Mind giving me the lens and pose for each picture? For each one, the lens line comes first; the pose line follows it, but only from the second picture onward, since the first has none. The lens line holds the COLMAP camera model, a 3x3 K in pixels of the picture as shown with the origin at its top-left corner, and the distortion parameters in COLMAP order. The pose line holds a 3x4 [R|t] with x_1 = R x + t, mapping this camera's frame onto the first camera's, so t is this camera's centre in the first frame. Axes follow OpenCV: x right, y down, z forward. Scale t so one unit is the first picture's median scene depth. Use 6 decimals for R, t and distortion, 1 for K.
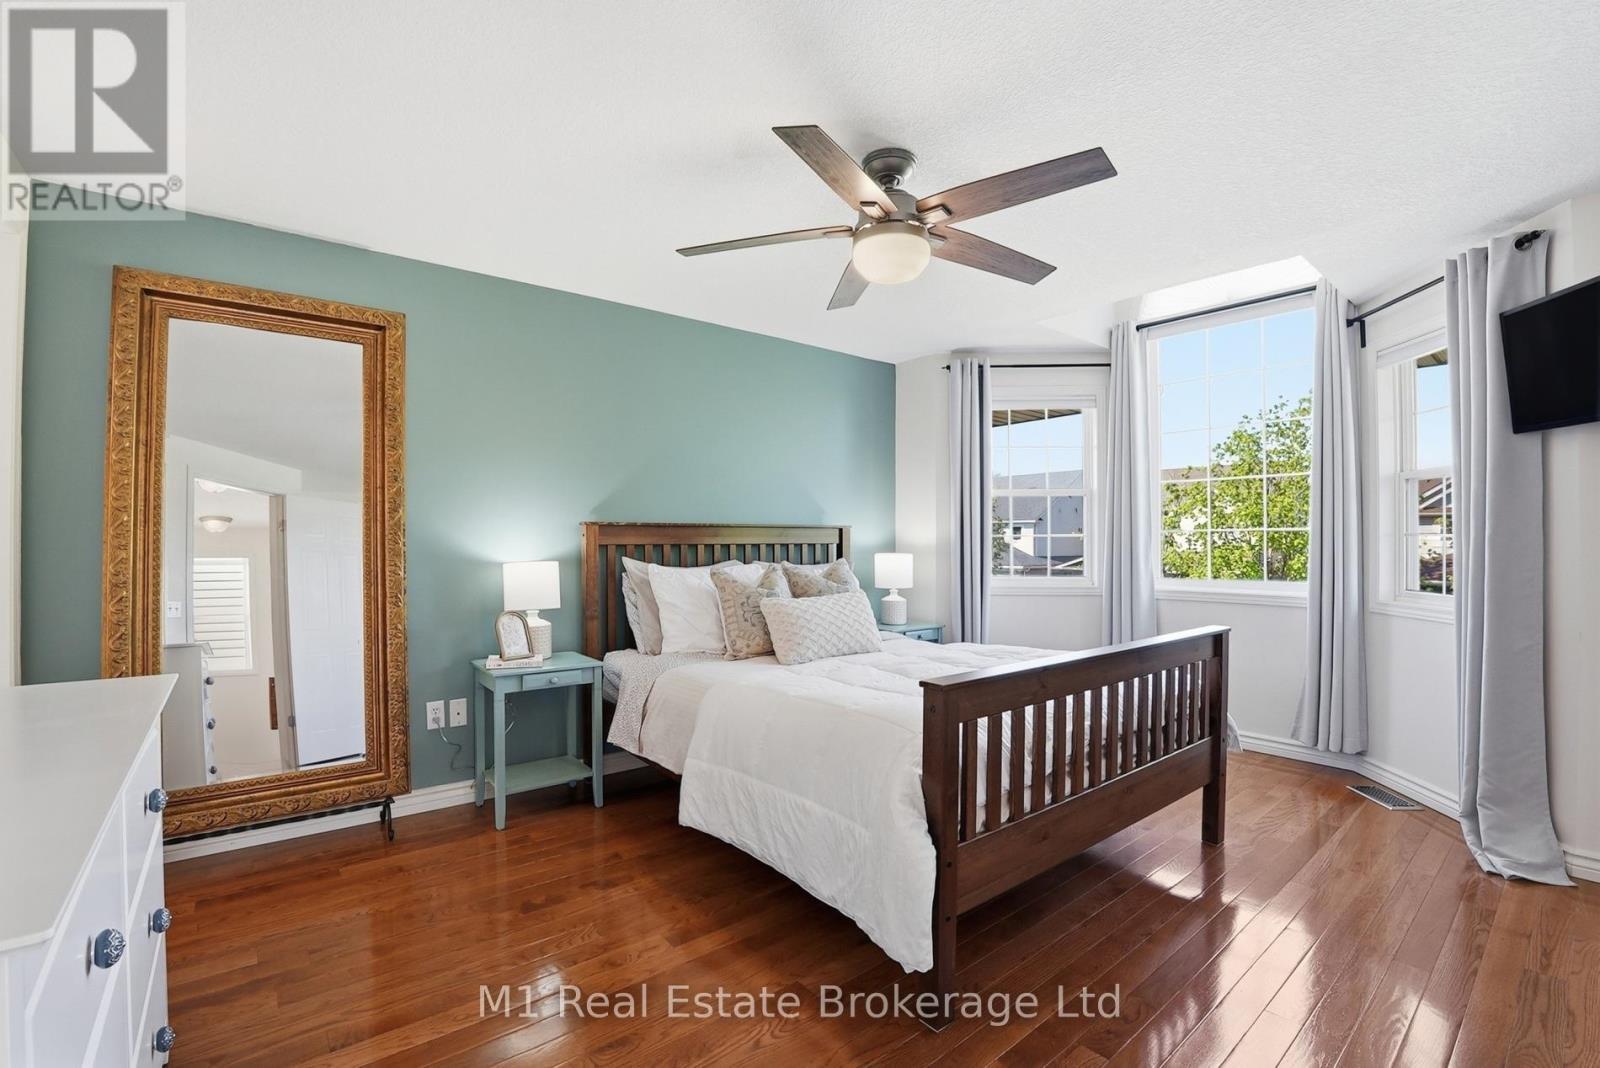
lens RADIAL K [[708.3, 0, 800.0], [0, 708.3, 534.0], [0, 0, 1]] dist [-0.075160, 0.022285]
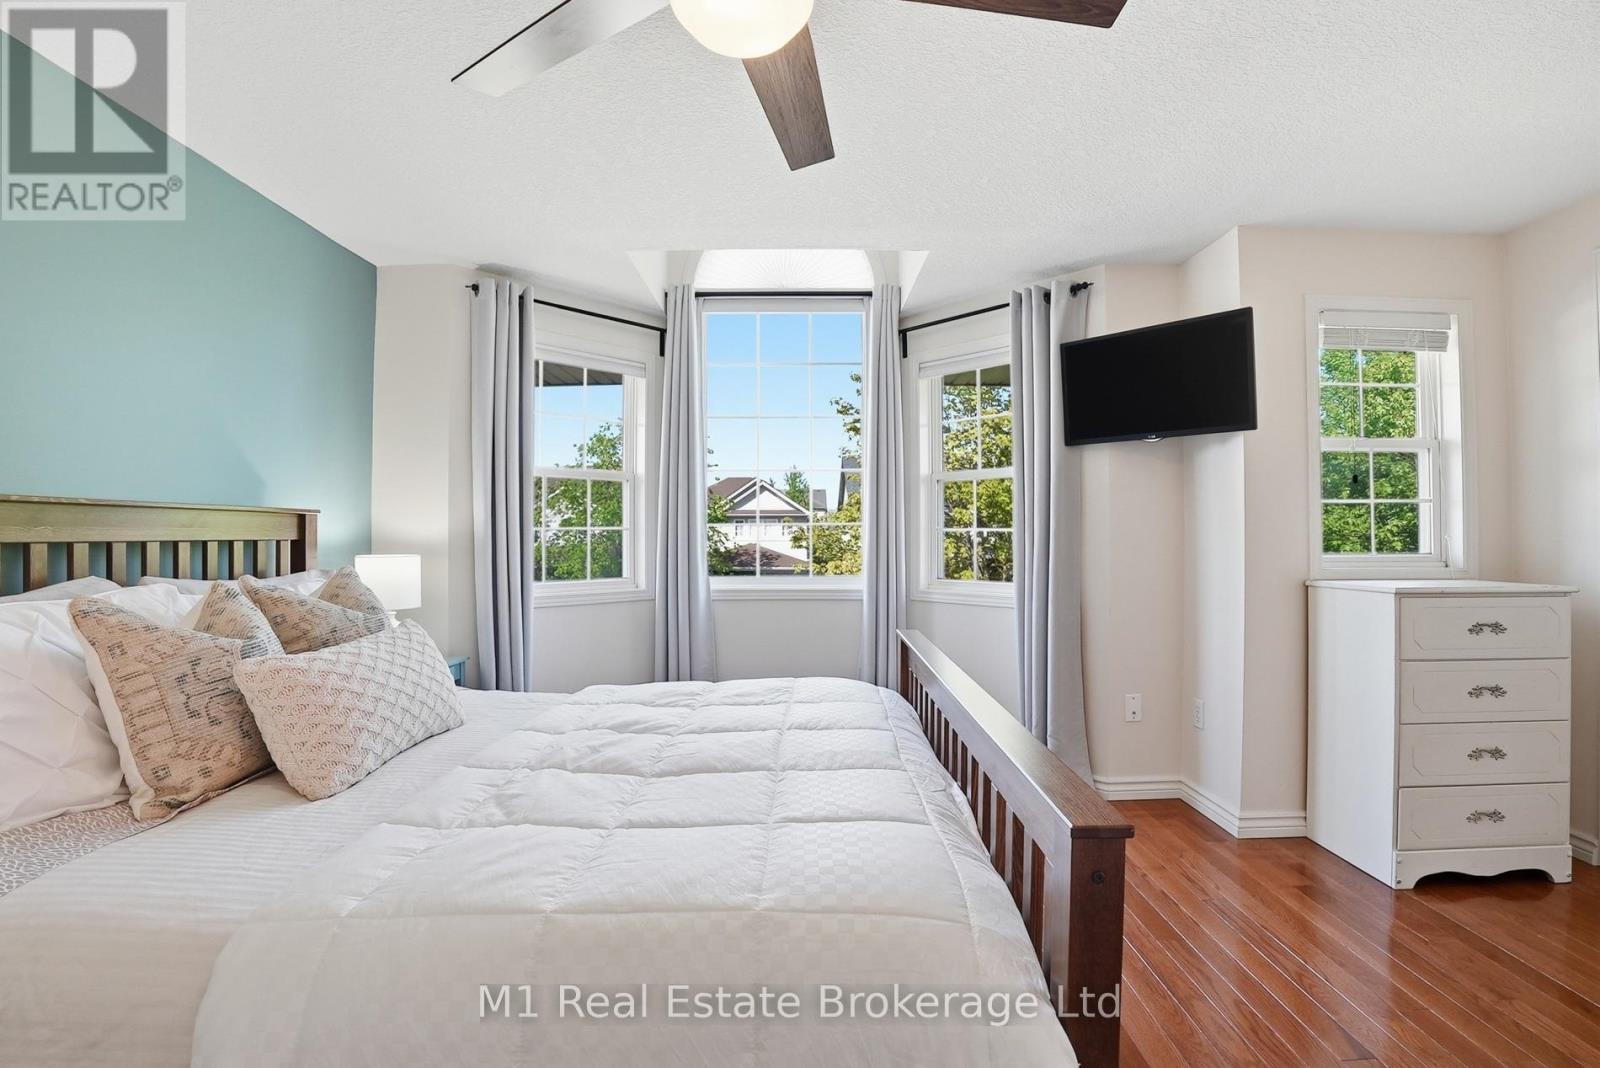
lens RADIAL K [[708.3, 0, 800.0], [0, 708.3, 534.0], [0, 0, 1]] dist [-0.075160, 0.022285]
pose [[0.636966, 0.000976, 0.770892, -0.143682], [-0.007031, 0.999965, 0.004543, 0.003674], [-0.770860, -0.008313, 0.636950, 0.393630]]
